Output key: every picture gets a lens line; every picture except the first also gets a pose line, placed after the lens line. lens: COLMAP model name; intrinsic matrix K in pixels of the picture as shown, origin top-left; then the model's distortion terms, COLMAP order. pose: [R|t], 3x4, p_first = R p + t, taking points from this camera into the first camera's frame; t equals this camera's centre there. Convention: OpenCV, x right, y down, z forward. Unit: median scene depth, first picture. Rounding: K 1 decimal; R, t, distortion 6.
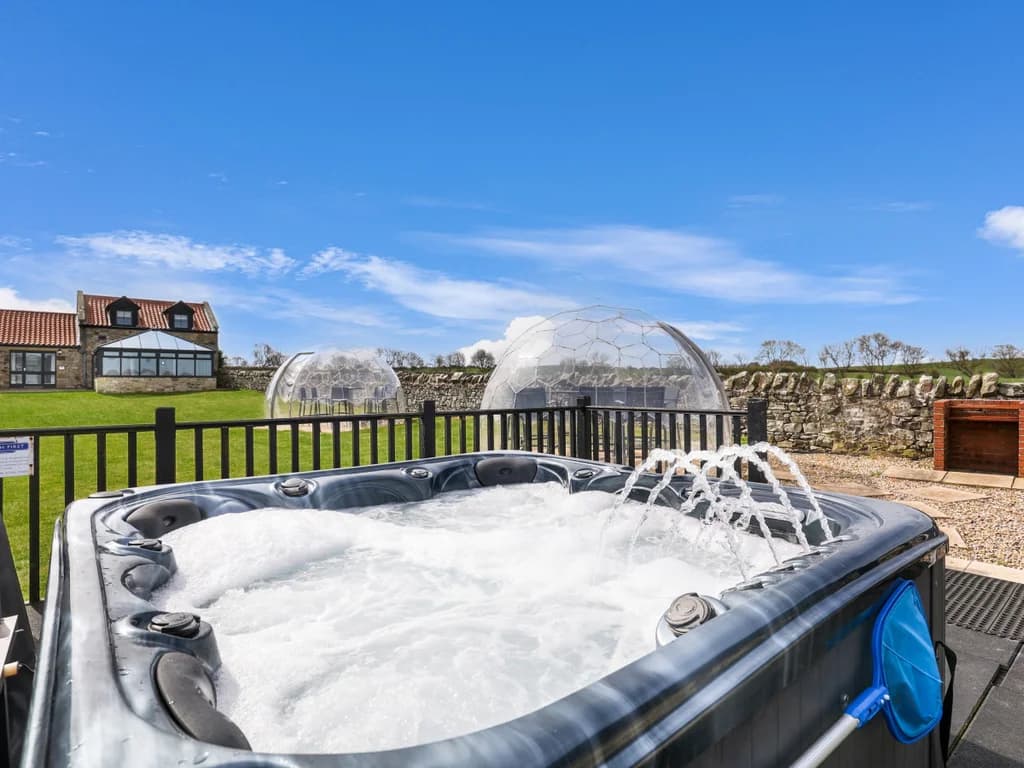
lens RADIAL K [[532.7, 0, 507.9], [0, 532.7, 383.4], [0, 0, 1]] dist [-0.001056, -0.002831]
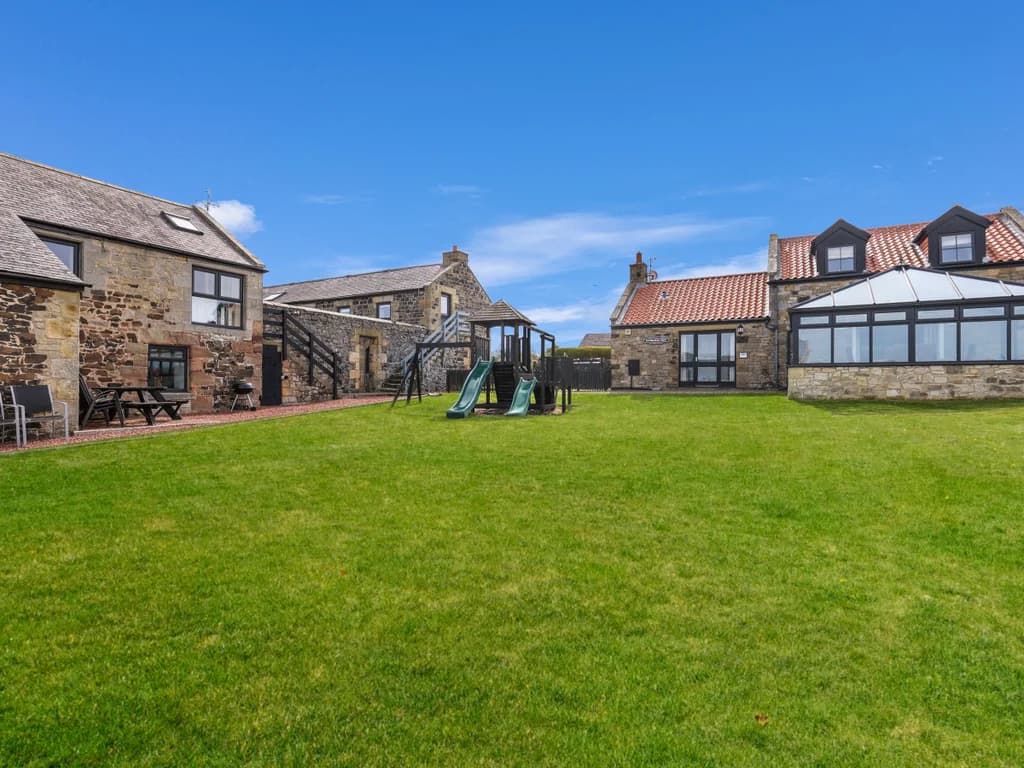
lens RADIAL K [[532.7, 0, 502.9], [0, 532.7, 381.4], [0, 0, 1]] dist [-0.001056, -0.002831]
pose [[0.361336, -0.001461, -0.932434, -0.359115], [0.000259, 0.999999, -0.001467, 0.002050], [0.932436, 0.000289, 0.361336, 0.509694]]
